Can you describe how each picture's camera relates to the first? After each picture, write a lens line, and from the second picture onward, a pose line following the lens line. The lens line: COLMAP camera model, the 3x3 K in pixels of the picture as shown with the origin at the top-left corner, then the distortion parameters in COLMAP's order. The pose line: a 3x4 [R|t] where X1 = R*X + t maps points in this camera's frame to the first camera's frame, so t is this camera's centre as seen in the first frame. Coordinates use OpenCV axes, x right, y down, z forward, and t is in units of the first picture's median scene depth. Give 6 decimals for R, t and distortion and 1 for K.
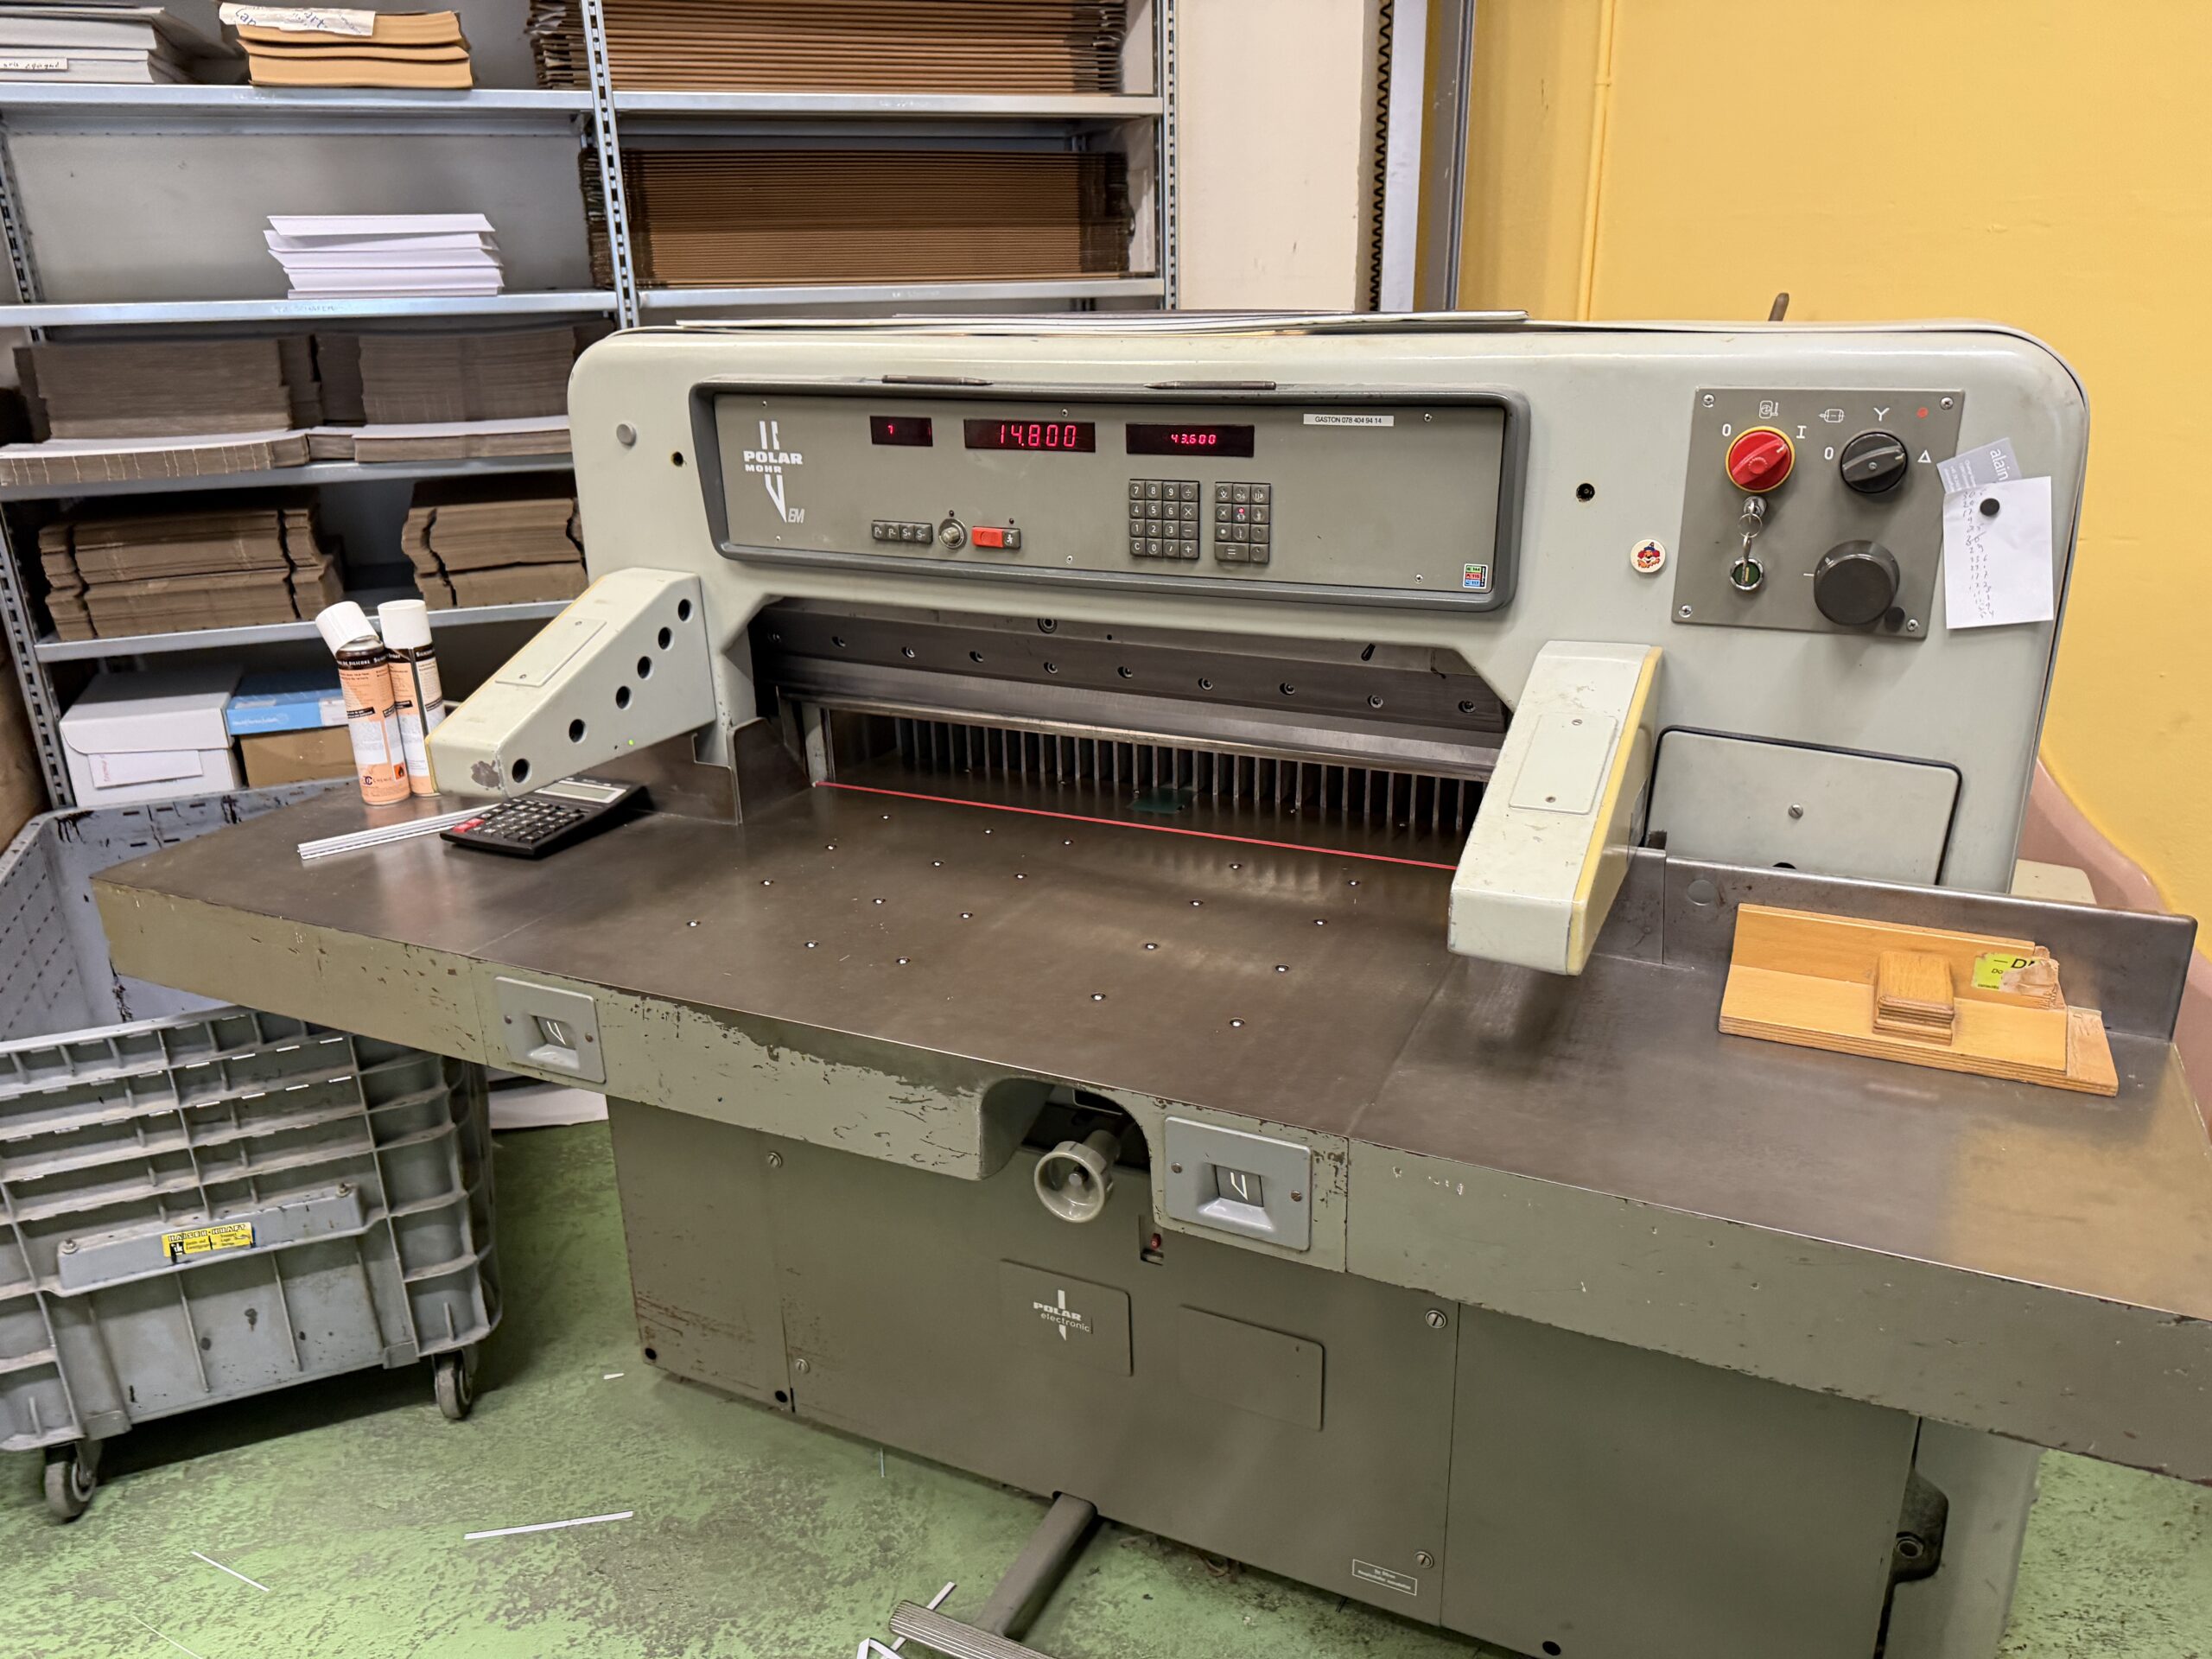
lens RADIAL K [[1579.1, 0, 1104.7], [0, 1579.1, 830.1], [0, 0, 1]] dist [0.019055, -0.021491]
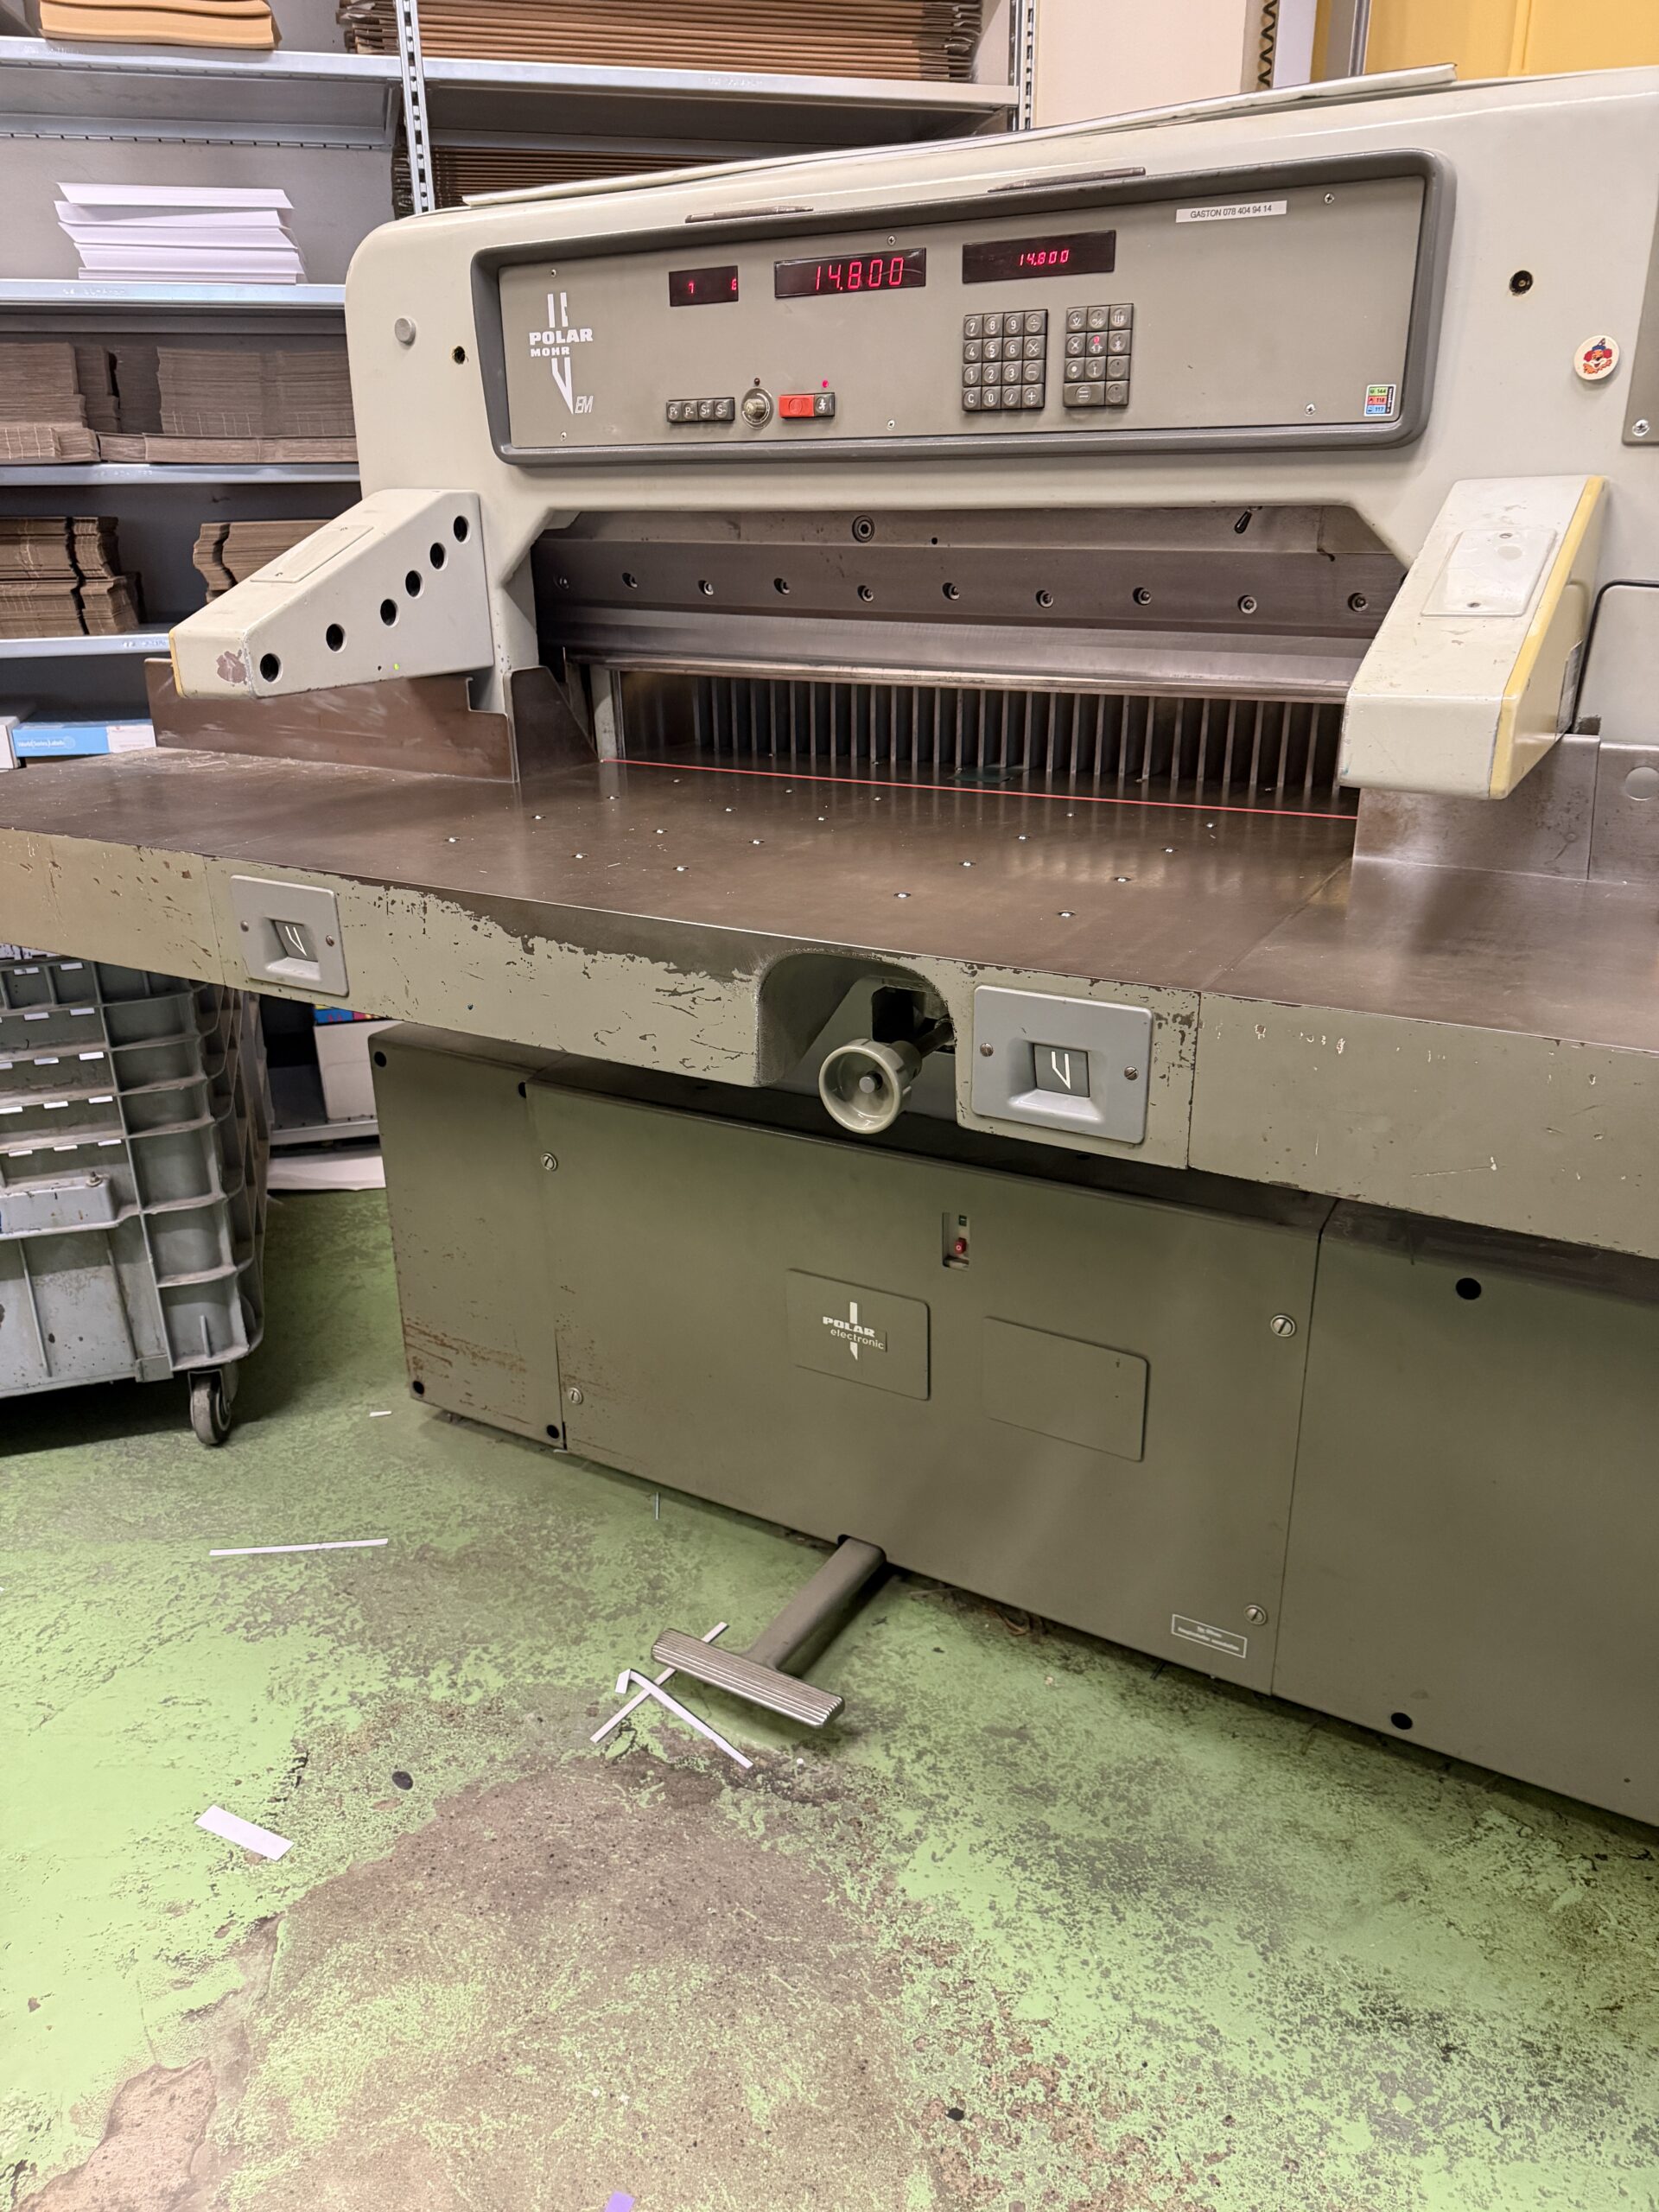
lens RADIAL K [[1565.9, 0, 814.0], [0, 1565.9, 1102.5], [0, 0, 1]] dist [0.062574, -0.104859]
pose [[0.996639, 0.036505, -0.073332, 0.010457], [-0.034412, 0.998969, 0.029601, 0.143712], [0.074337, -0.026978, 0.996868, 0.107172]]
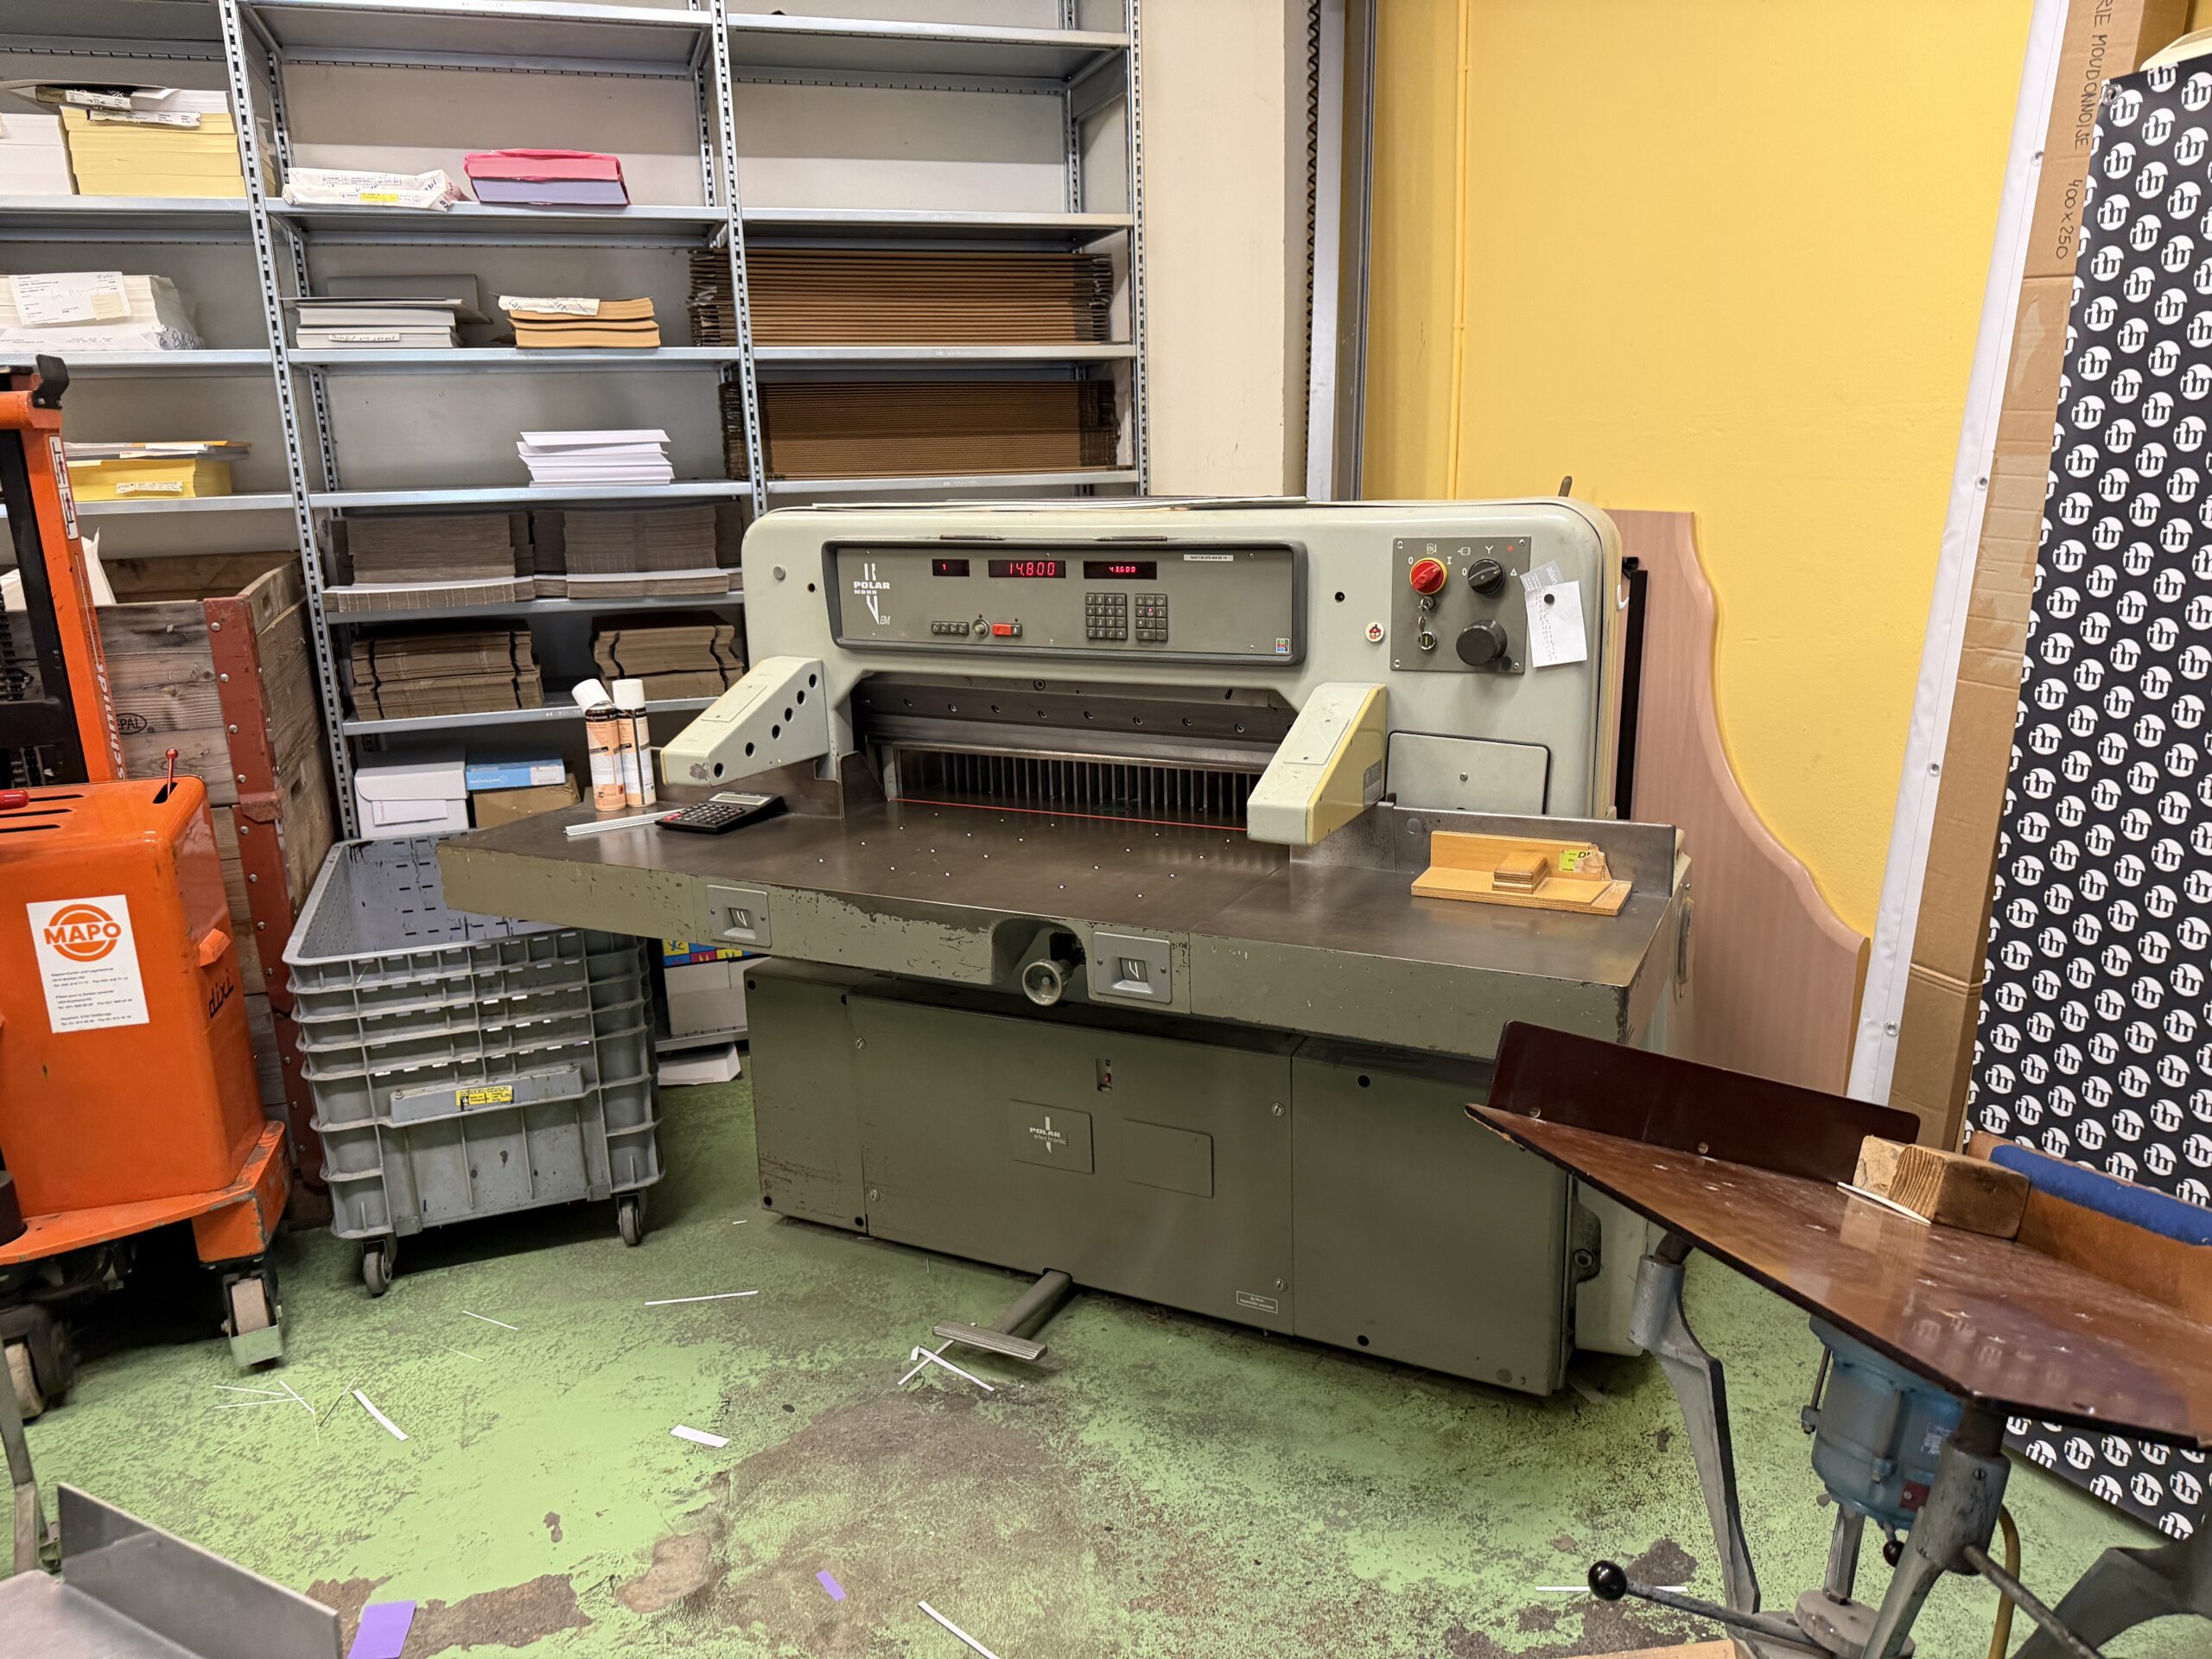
lens RADIAL K [[1570.4, 0, 1094.5], [0, 1570.4, 825.8], [0, 0, 1]] dist [0.092351, -0.153536]
pose [[0.999556, -0.000579, -0.029792, 0.060291], [-0.002543, 0.994505, -0.104661, 0.160658], [0.029689, 0.104691, 0.994062, -0.515897]]
